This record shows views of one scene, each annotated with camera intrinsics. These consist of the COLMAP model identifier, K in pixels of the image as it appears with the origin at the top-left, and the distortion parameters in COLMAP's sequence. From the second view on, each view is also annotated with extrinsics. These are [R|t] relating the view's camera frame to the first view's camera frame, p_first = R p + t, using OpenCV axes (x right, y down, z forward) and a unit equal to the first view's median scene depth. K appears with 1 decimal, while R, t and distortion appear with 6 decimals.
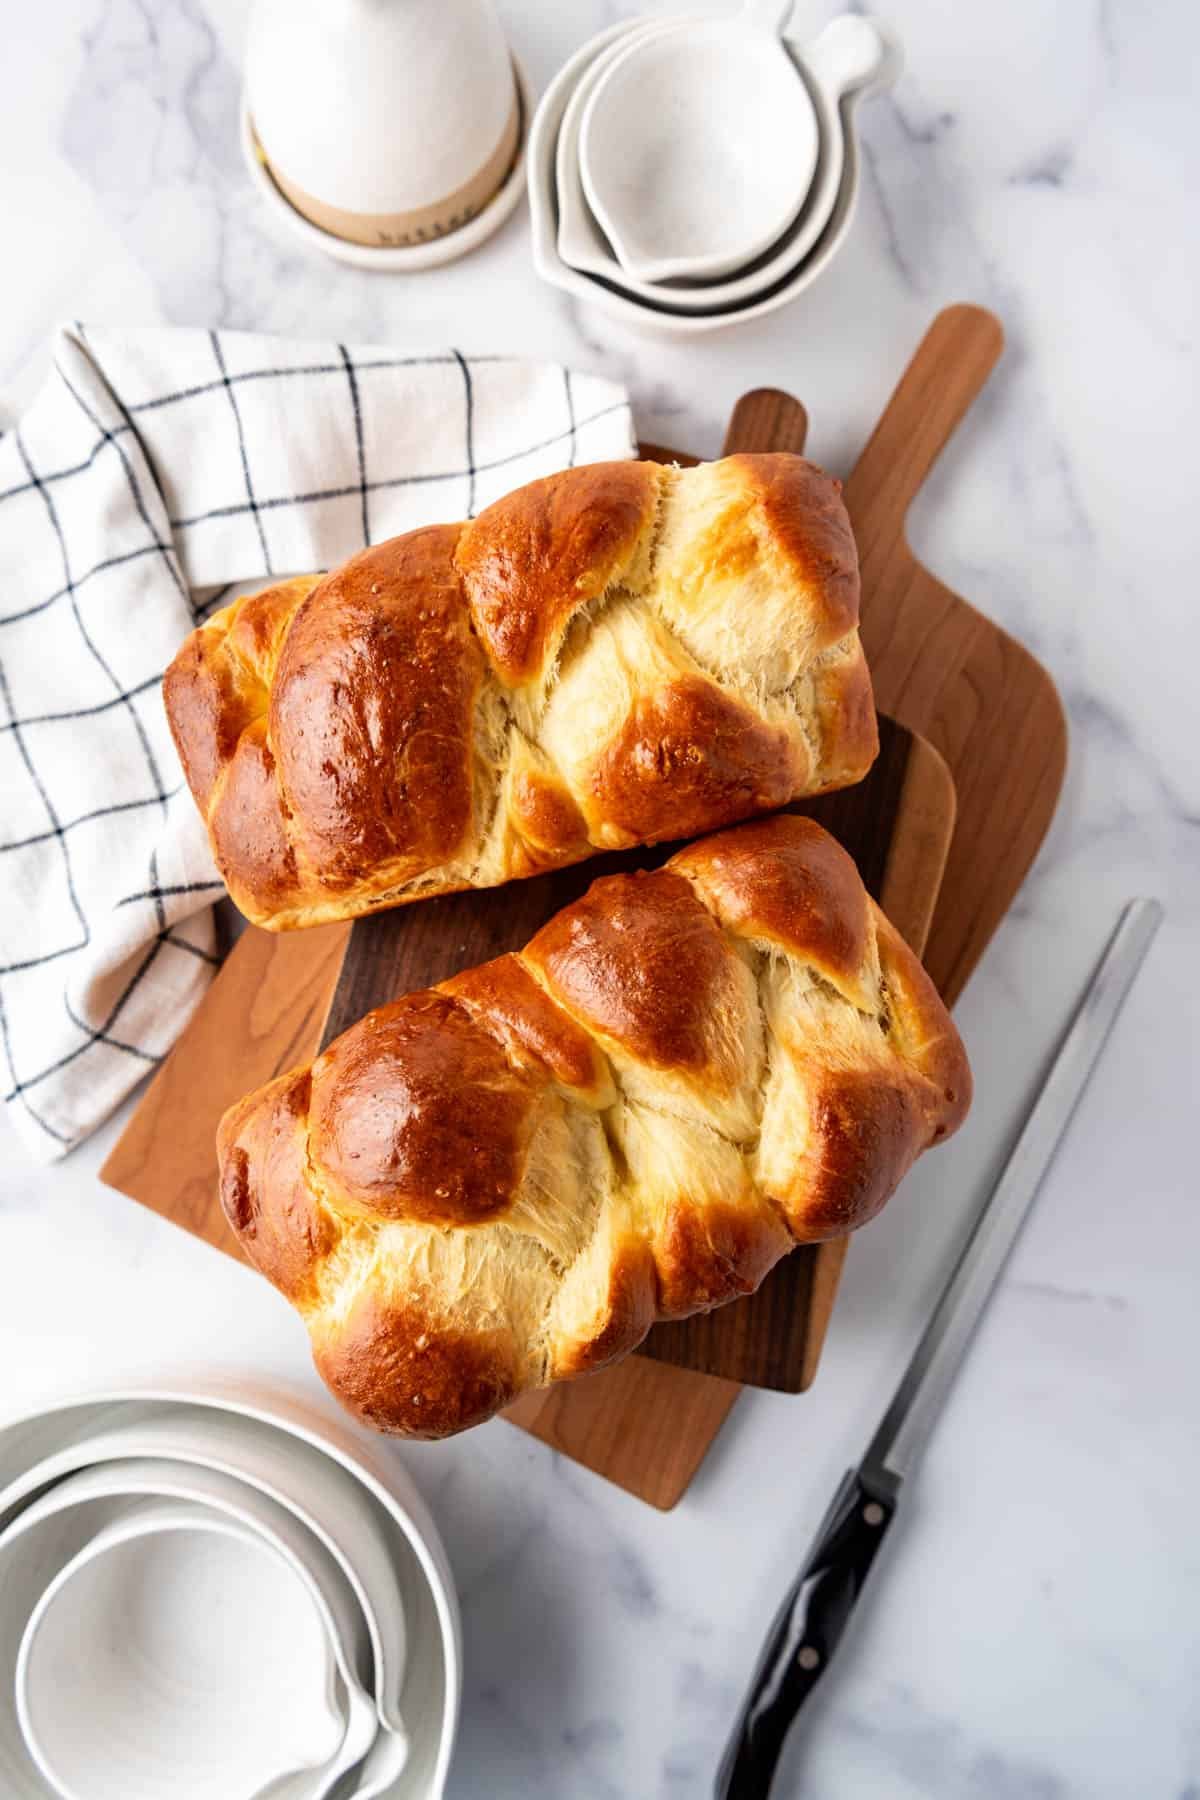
lens RADIAL K [[1169.3, 0, 600.0], [0, 1169.3, 900.0], [0, 0, 1]] dist [-0.001298, 0.000136]
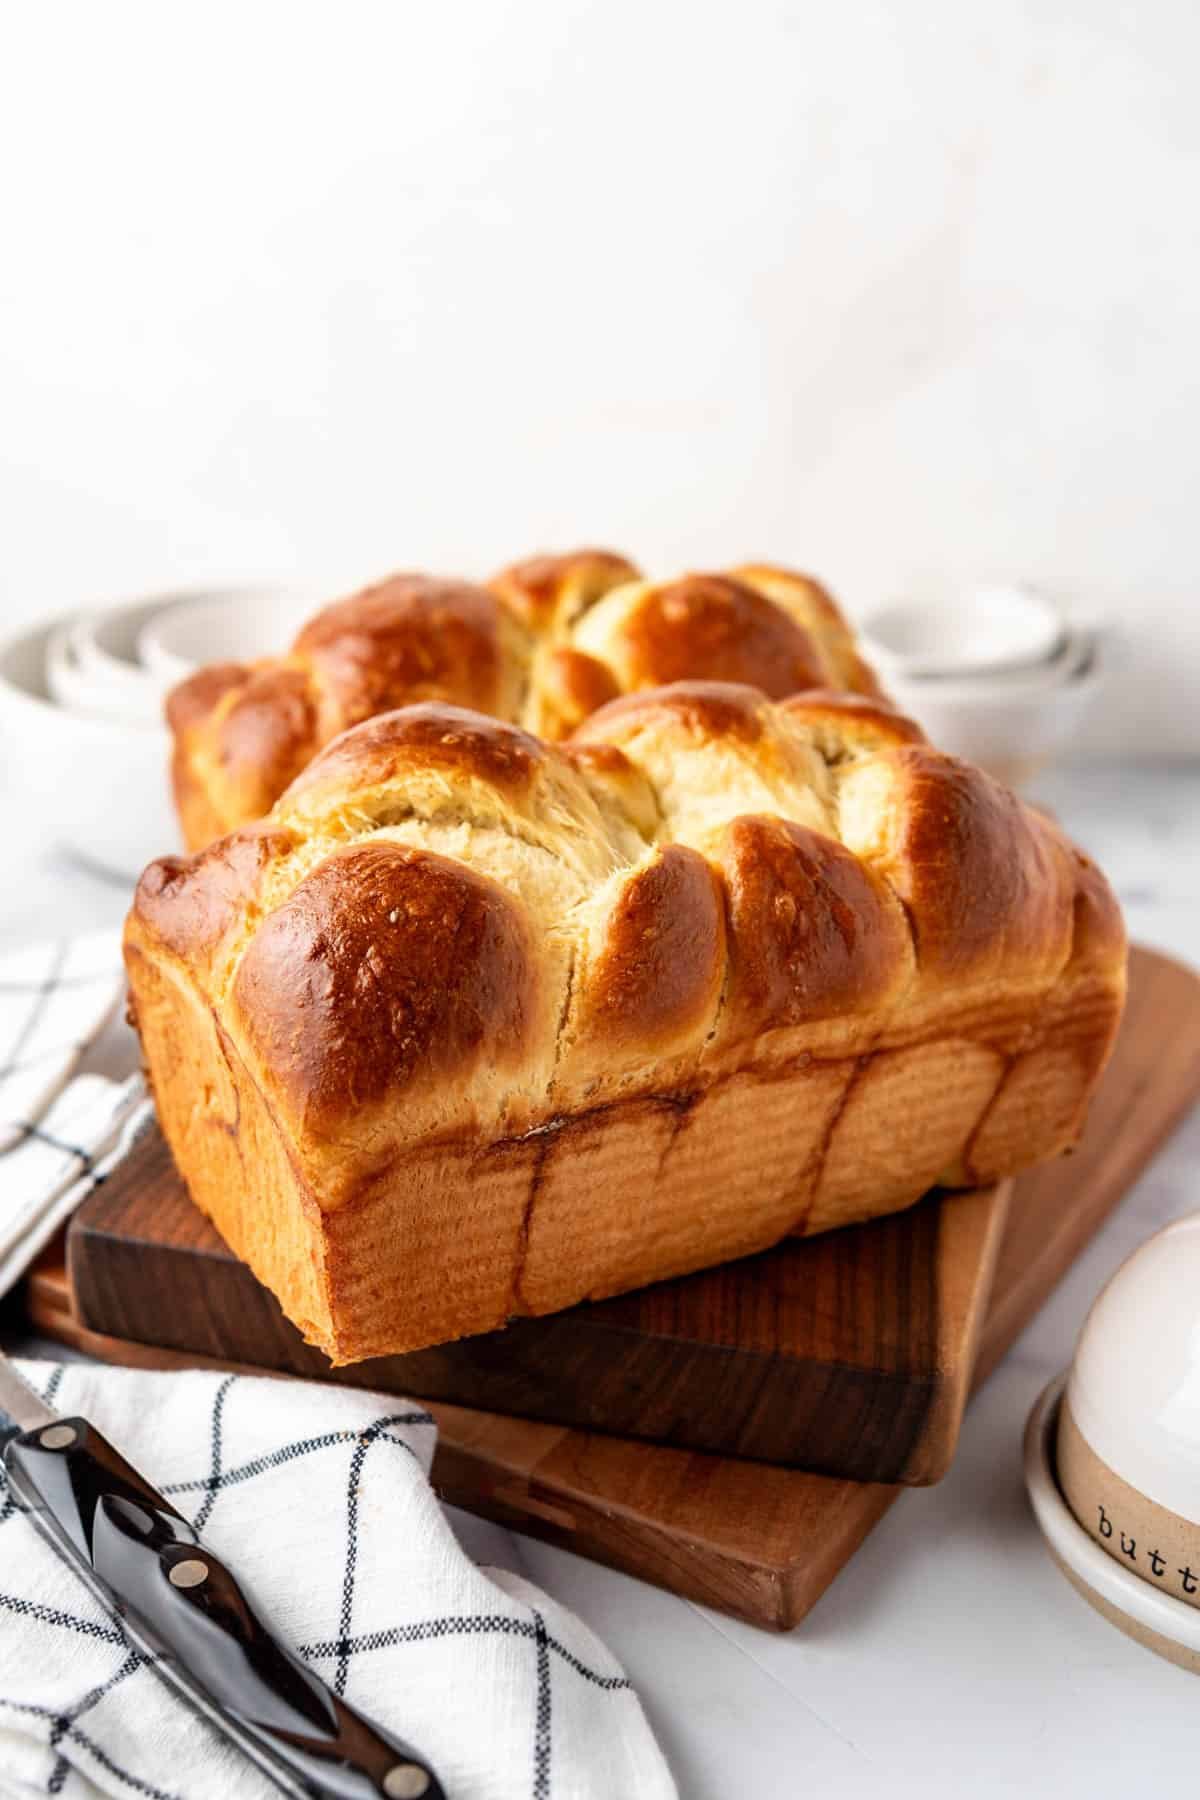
lens RADIAL K [[2224.2, 0, 600.0], [0, 2224.2, 900.0], [0, 0, 1]] dist [-0.013325, 0.020241]
pose [[0.999687, -0.005147, 0.024473, -0.064120], [0.024262, 0.436924, -0.899171, 1.609600], [-0.006065, 0.899484, 0.436912, 0.394167]]
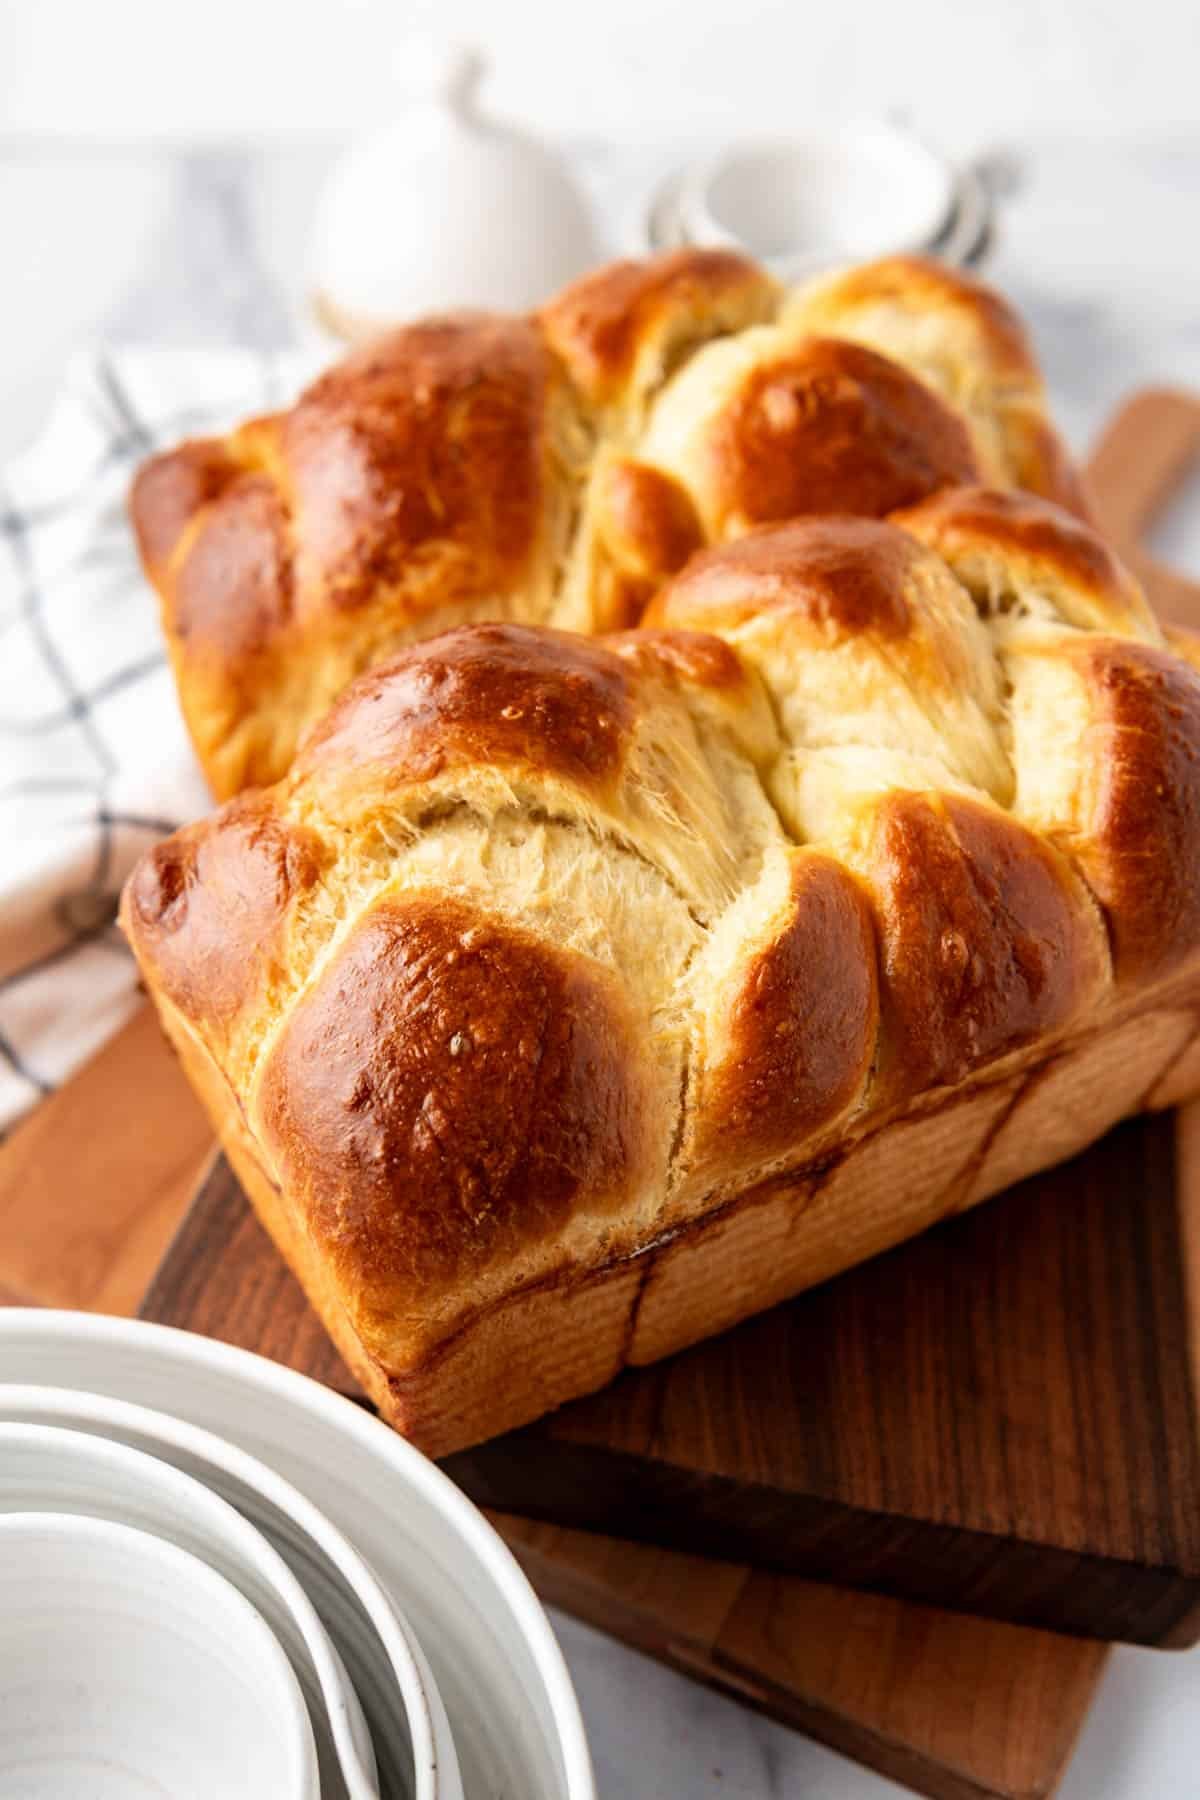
lens RADIAL K [[2135.5, 0, 581.5], [0, 2135.5, 895.3], [0, 0, 1]] dist [-0.022868, 0.051511]
pose [[0.999152, -0.037162, -0.017701, -0.076410], [0.014592, 0.721888, -0.691856, 1.052286], [0.038489, 0.691011, 0.721819, 0.226671]]
